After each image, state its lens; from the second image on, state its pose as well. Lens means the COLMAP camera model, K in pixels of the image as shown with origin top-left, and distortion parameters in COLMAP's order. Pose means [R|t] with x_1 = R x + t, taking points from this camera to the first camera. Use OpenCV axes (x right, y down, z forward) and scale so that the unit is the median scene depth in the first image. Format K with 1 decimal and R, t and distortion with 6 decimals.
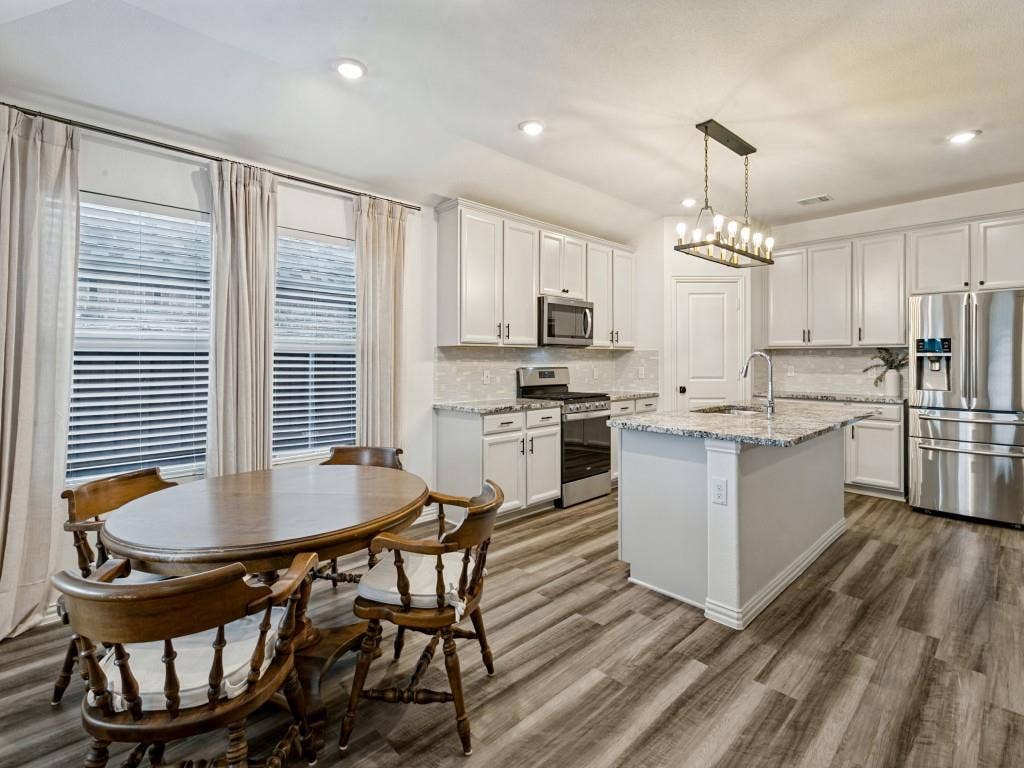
lens RADIAL K [[491.8, 0, 514.1], [0, 491.8, 358.7], [0, 0, 1]] dist [0.002366, 0.000677]
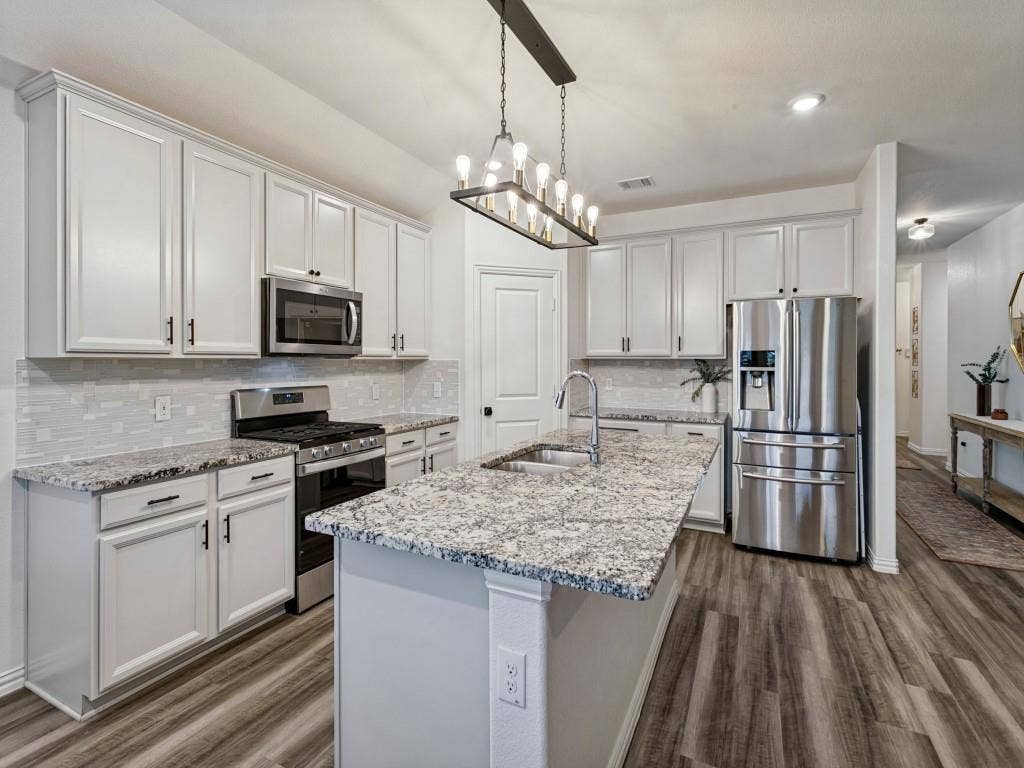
lens RADIAL K [[488.6, 0, 512.4], [0, 488.6, 363.5], [0, 0, 1]] dist [-0.000891, 0.000168]
pose [[0.942776, -0.000419, 0.333426, 0.140732], [-0.001356, 0.999986, 0.005089, -0.019747], [-0.333424, -0.005250, 0.942762, 0.299524]]
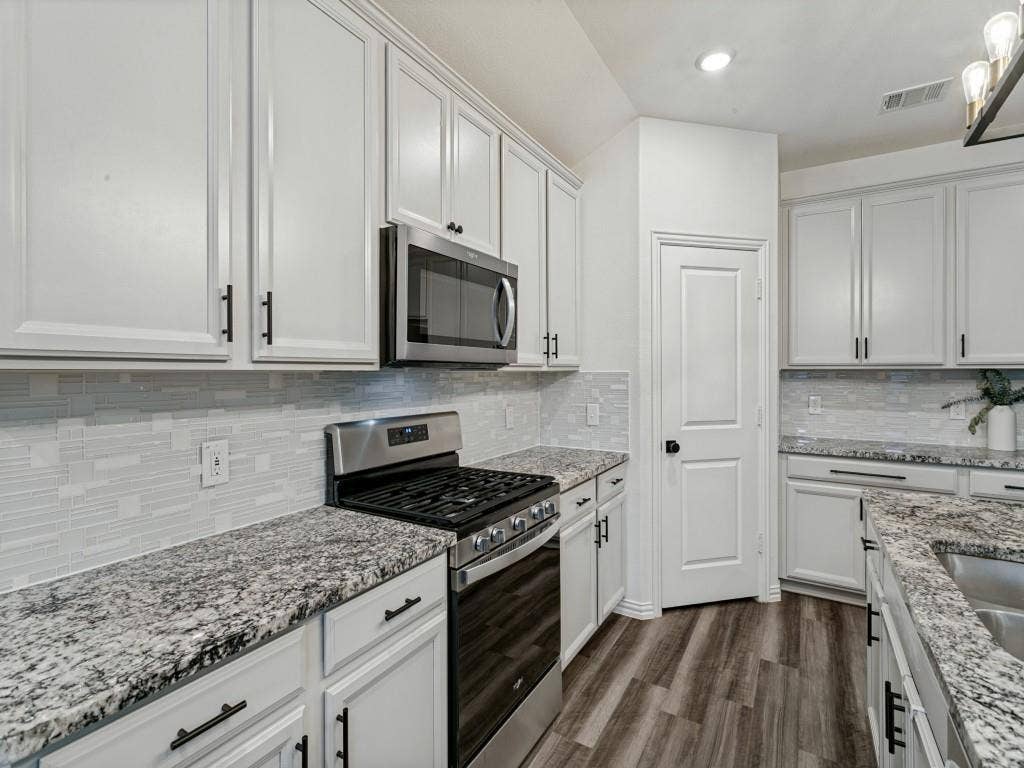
lens RADIAL K [[485.2, 0, 511.1], [0, 485.2, 372.1], [0, 0, 1]] dist [0.000936, 0.000272]
pose [[0.968065, -0.001871, 0.250693, 0.051011], [0.001724, 0.999998, 0.000809, -0.021484], [-0.250694, -0.000352, 0.968066, 0.627286]]
